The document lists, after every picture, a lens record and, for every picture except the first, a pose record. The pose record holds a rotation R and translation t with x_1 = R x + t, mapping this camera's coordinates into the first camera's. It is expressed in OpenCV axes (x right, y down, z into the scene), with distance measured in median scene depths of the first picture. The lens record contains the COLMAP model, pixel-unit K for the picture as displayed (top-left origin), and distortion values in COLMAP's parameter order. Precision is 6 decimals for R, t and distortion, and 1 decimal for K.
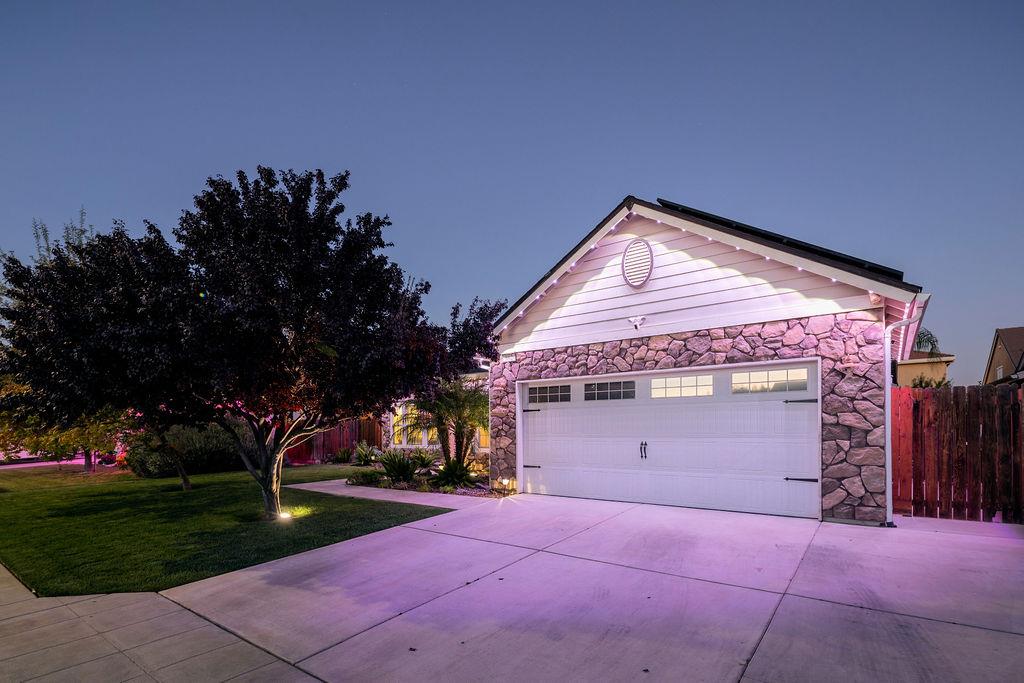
lens RADIAL K [[494.3, 0, 511.4], [0, 494.3, 352.7], [0, 0, 1]] dist [0.002086, -0.005444]
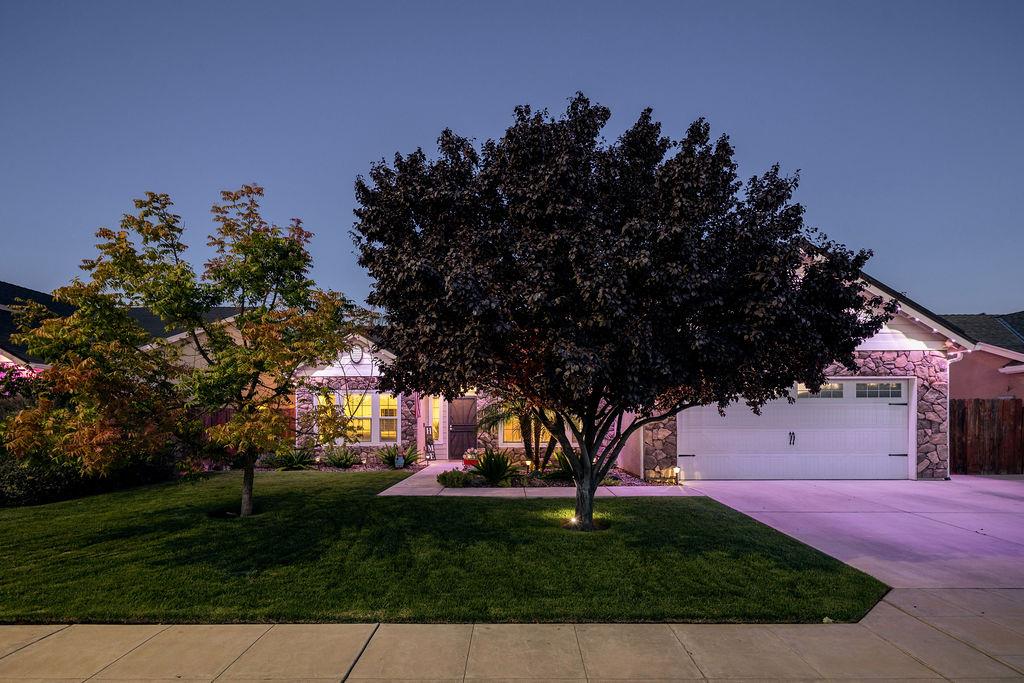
lens RADIAL K [[500.1, 0, 510.8], [0, 500.1, 356.2], [0, 0, 1]] dist [-0.003751, -0.000502]
pose [[0.805979, 0.088857, 0.585237, -1.205882], [-0.093371, 0.995376, -0.022539, 0.088987], [-0.584534, -0.036478, 0.810549, 0.414392]]
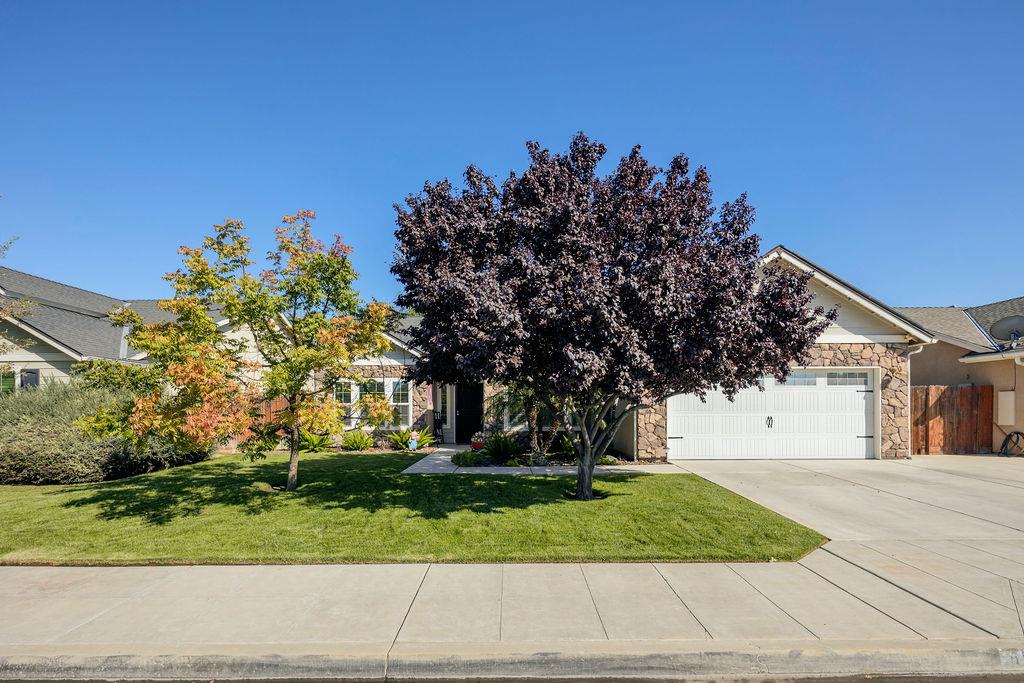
lens RADIAL K [[494.3, 0, 512.0], [0, 494.3, 336.2], [0, 0, 1]] dist [0.002086, -0.005444]
pose [[0.802503, 0.094998, 0.589037, -1.314587], [-0.091795, 0.995147, -0.035433, 0.074570], [-0.589545, -0.025635, 0.807329, 0.313646]]
